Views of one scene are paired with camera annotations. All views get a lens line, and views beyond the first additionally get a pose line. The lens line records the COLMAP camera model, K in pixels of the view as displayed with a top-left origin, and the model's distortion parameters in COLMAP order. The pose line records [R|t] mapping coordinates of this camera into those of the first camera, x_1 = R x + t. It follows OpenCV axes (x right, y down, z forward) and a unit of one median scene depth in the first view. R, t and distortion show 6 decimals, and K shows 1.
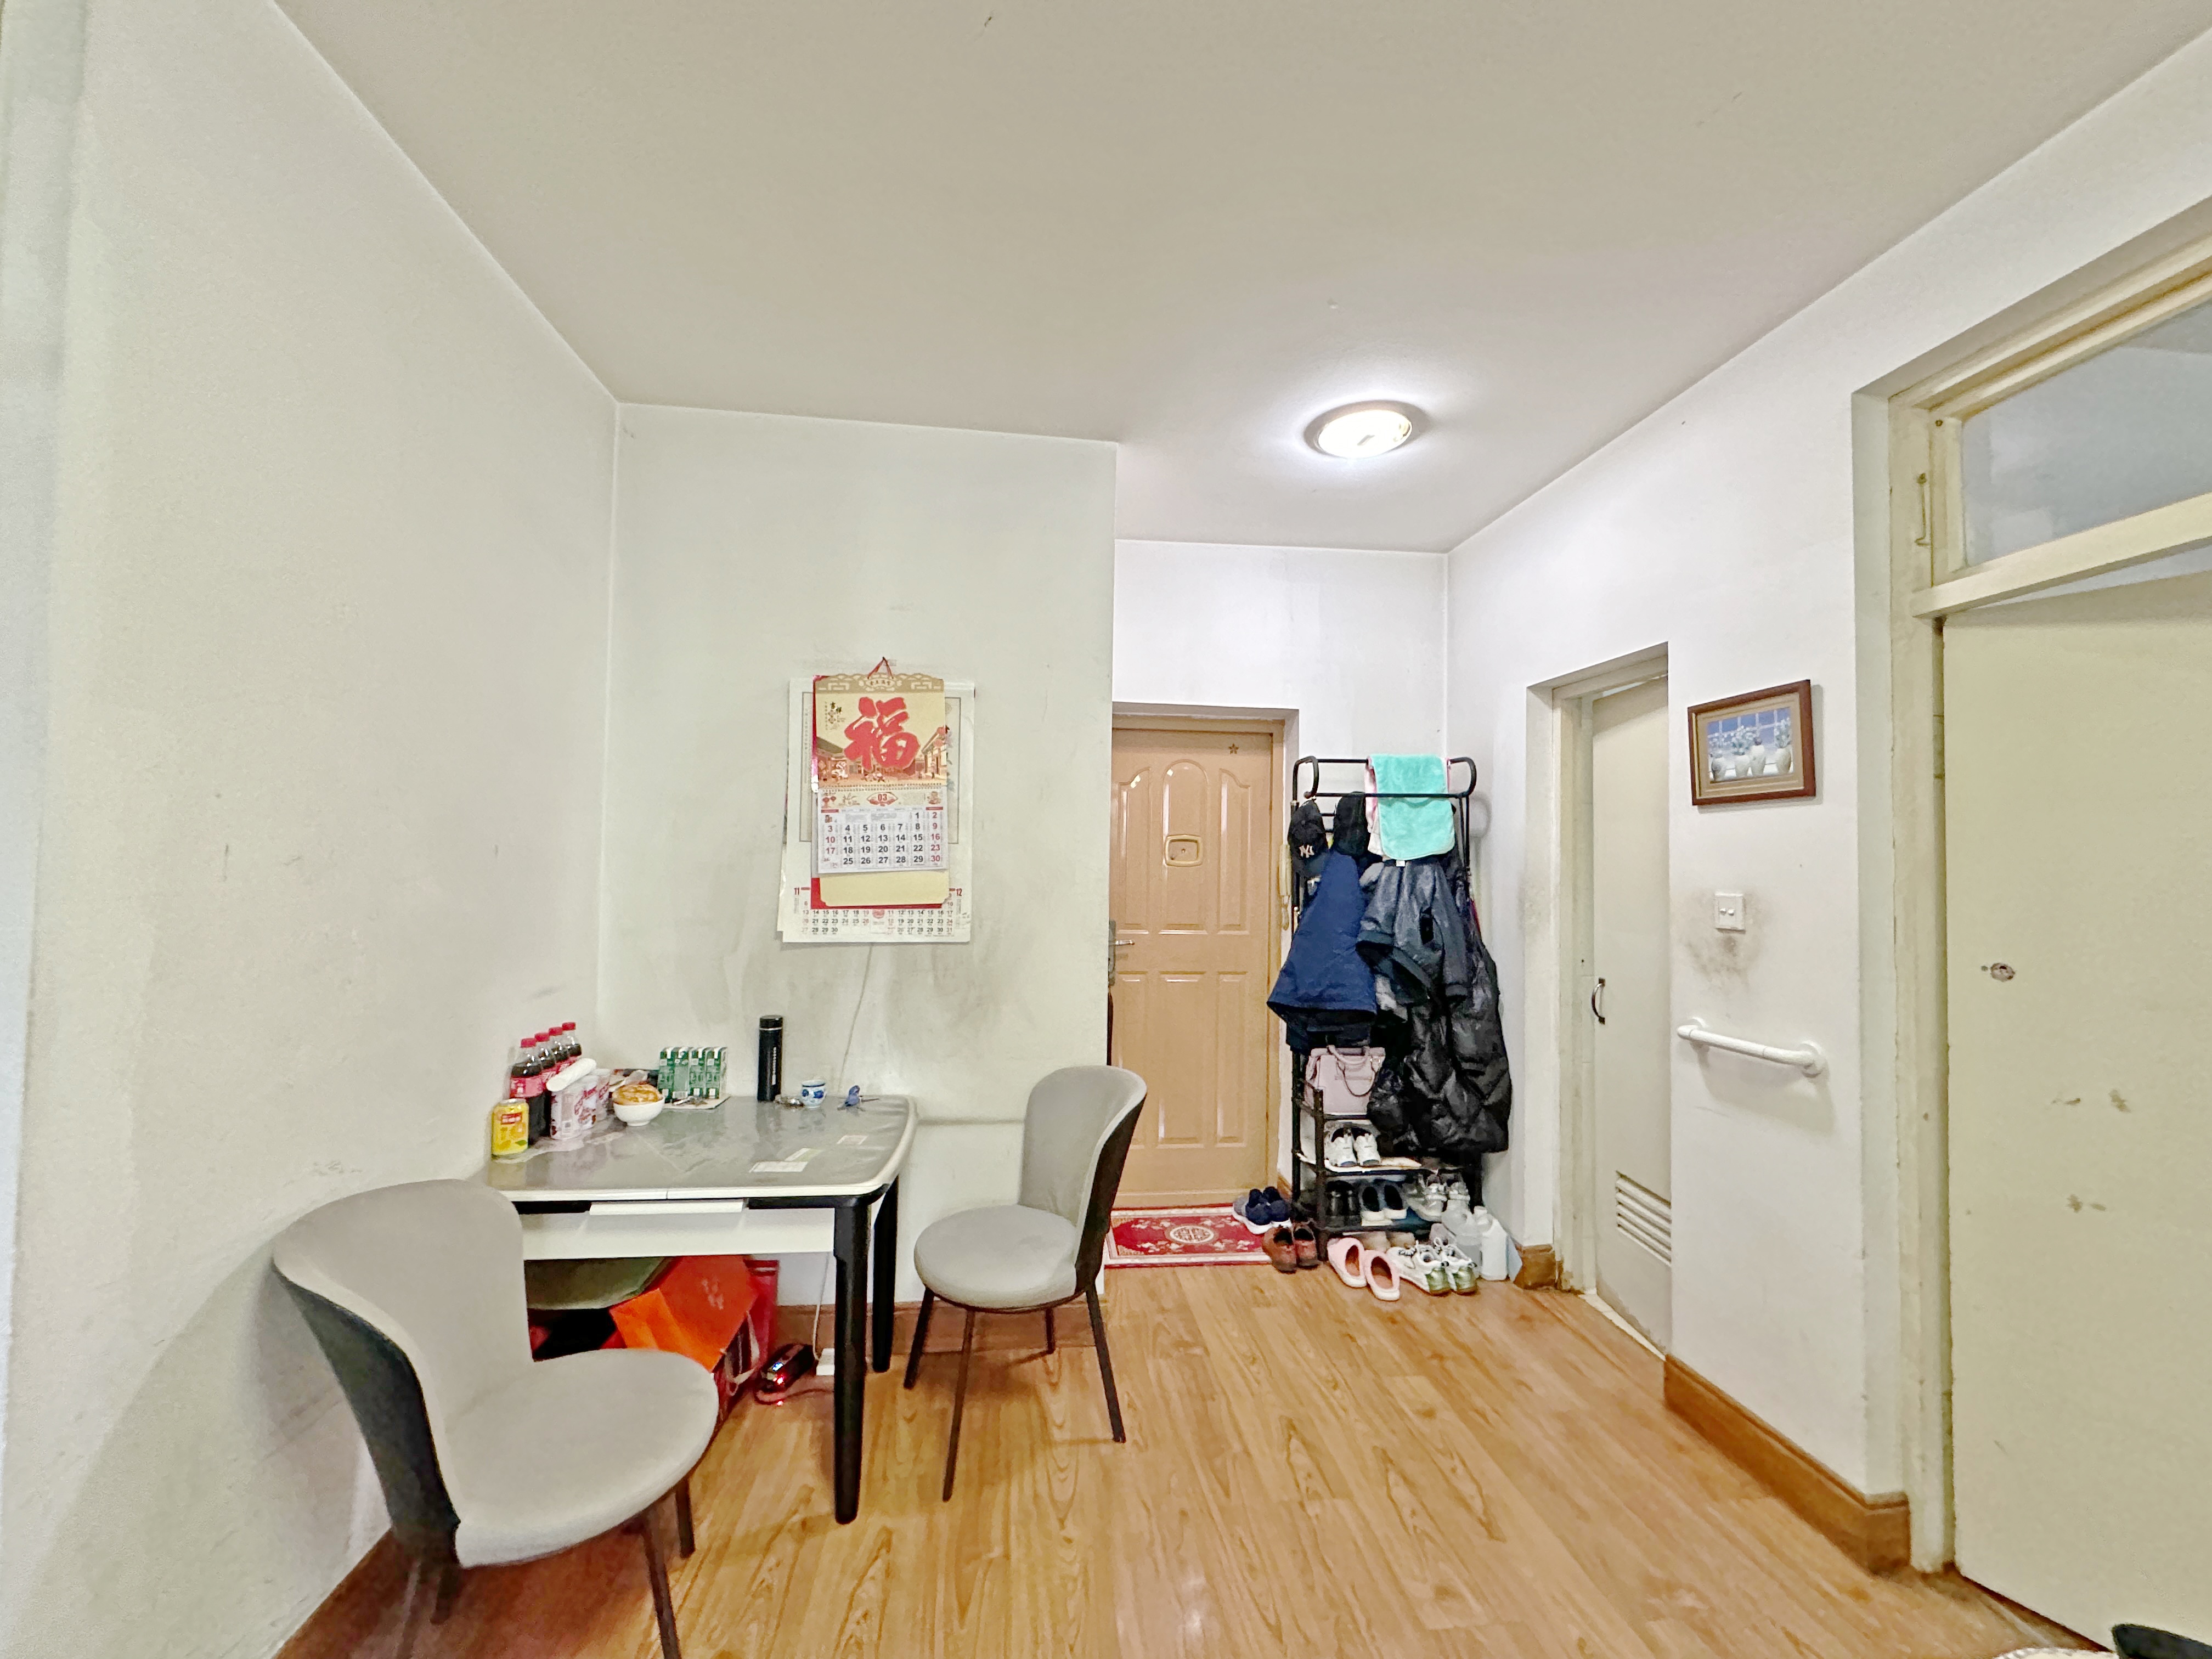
lens RADIAL K [[875.1, 0, 1111.8], [0, 875.1, 831.5], [0, 0, 1]] dist [0.000248, 0.000186]
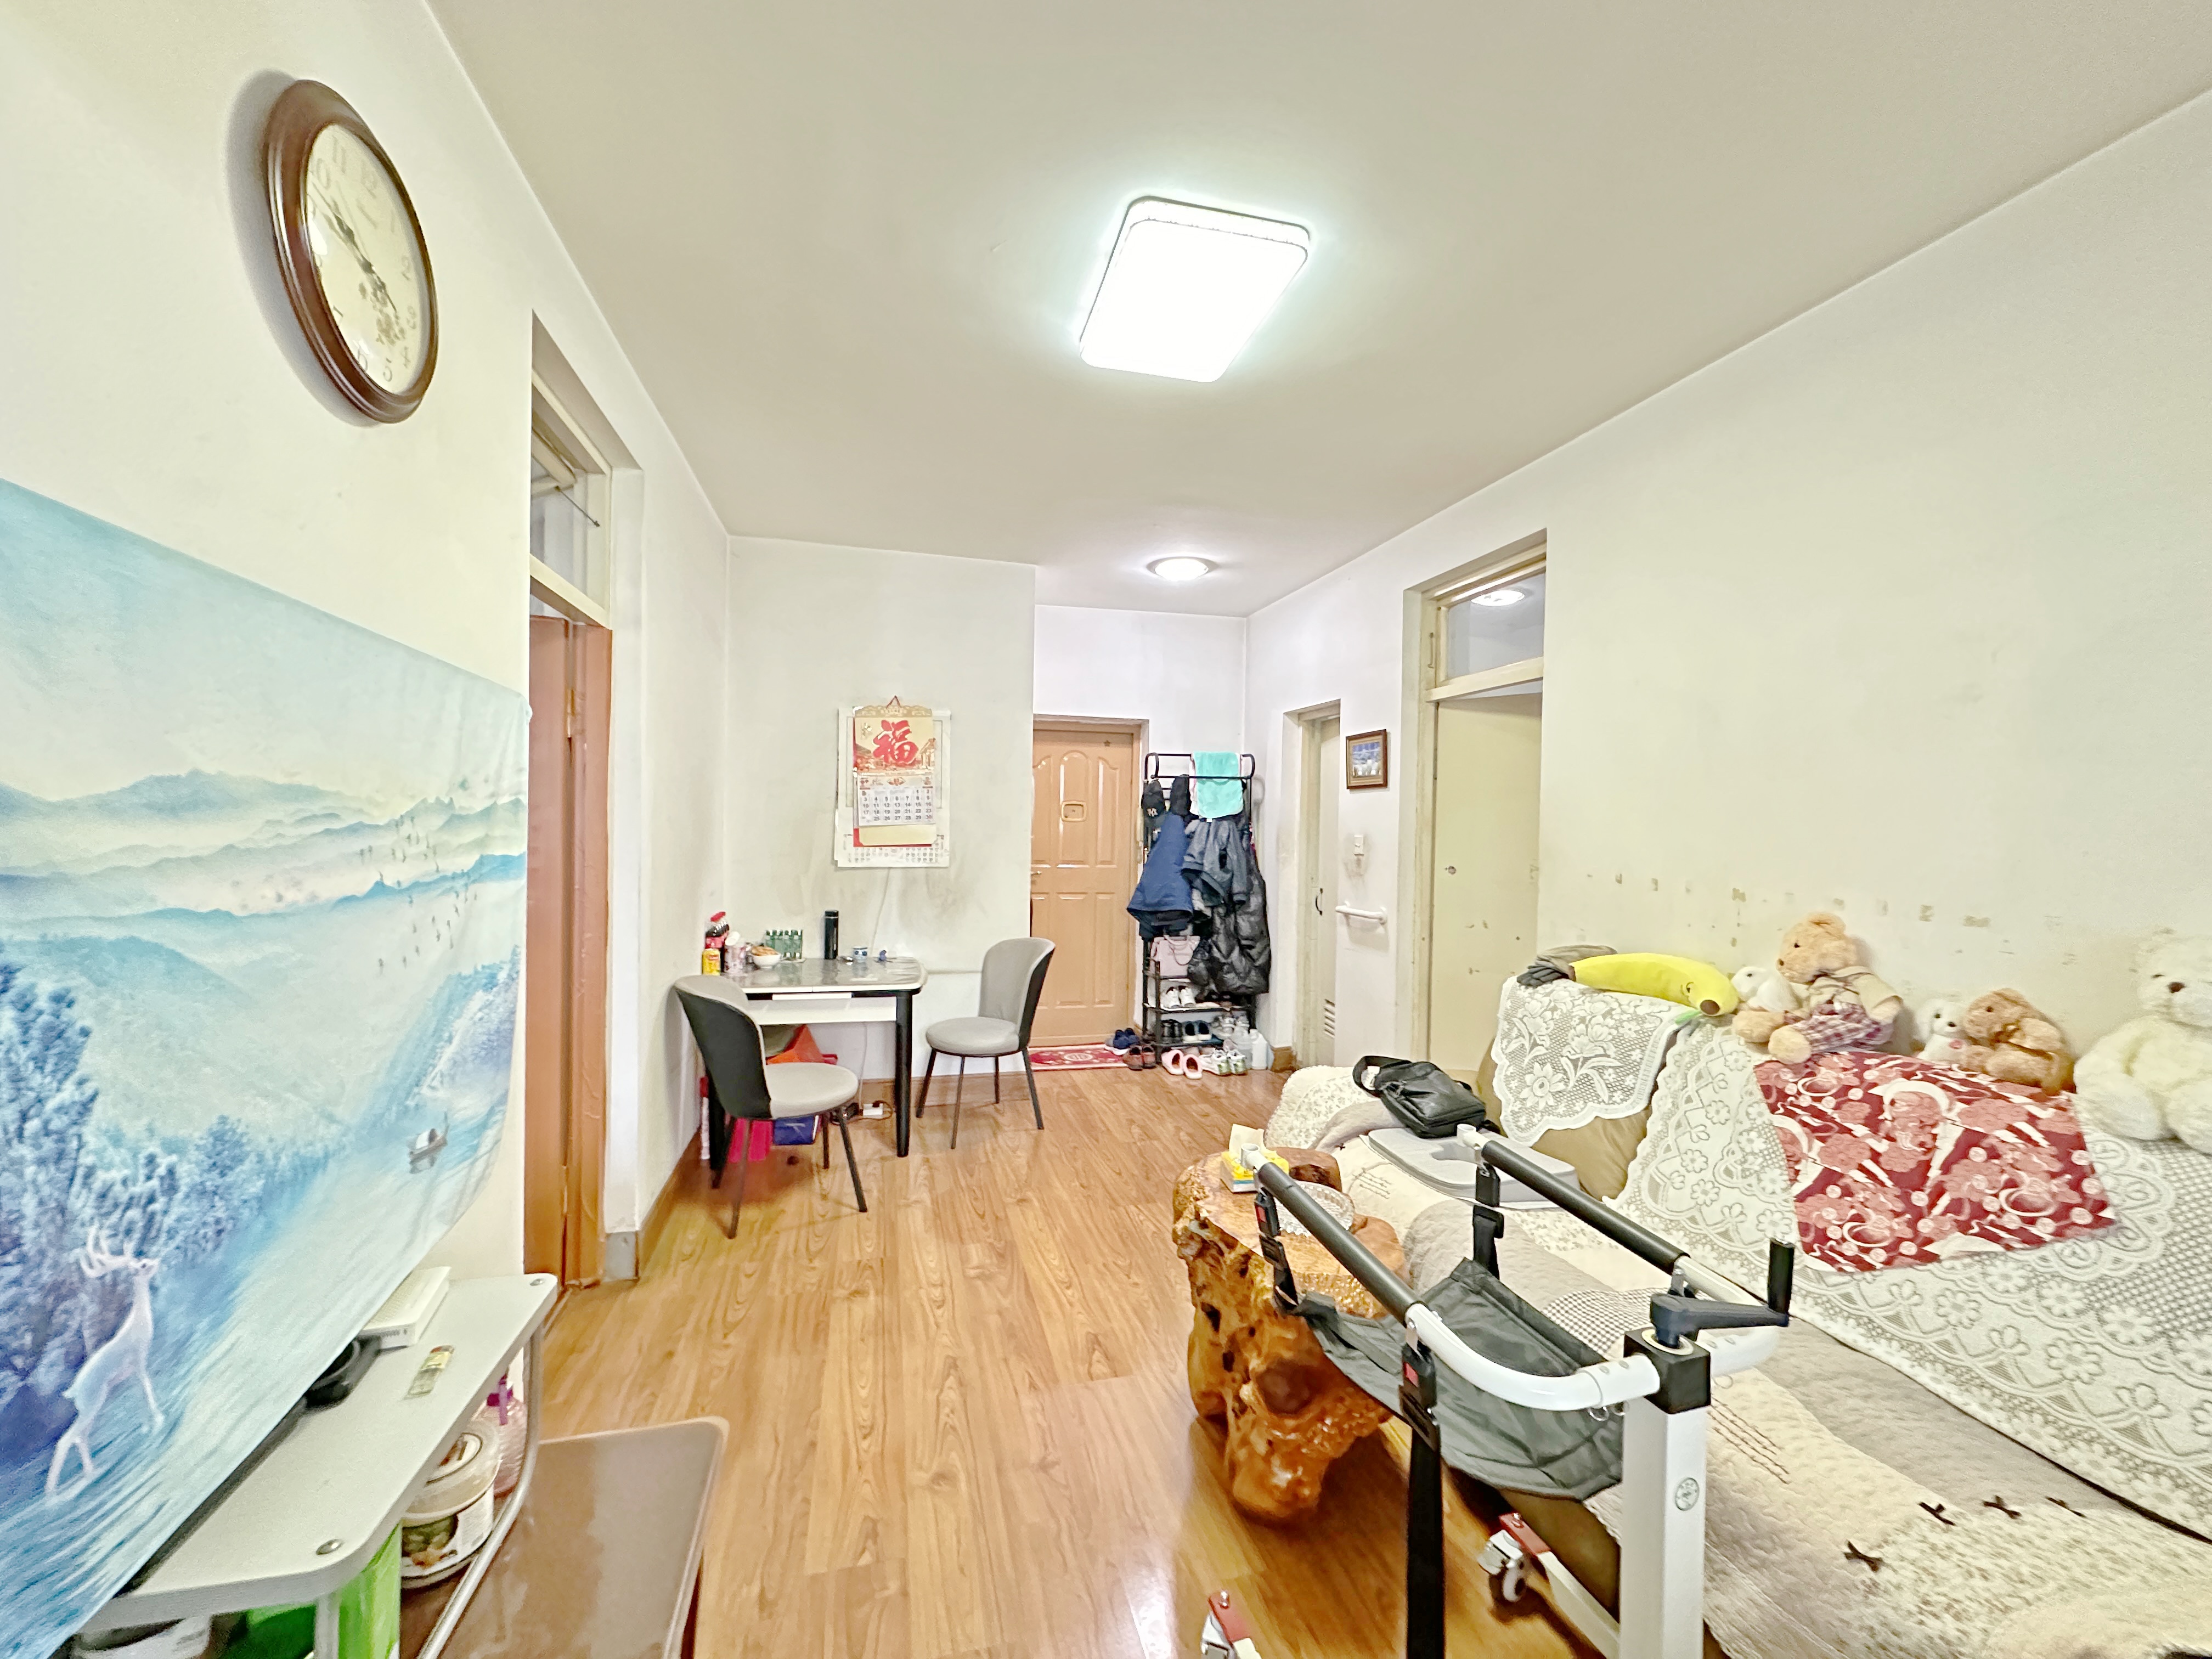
lens RADIAL K [[875.1, 0, 1106.0], [0, 875.1, 827.1], [0, 0, 1]] dist [0.000248, 0.000186]
pose [[0.991901, -0.000312, 0.127014, -0.075680], [-0.005235, 0.999047, 0.043333, -0.023908], [-0.126906, -0.043647, 0.990954, -0.702988]]
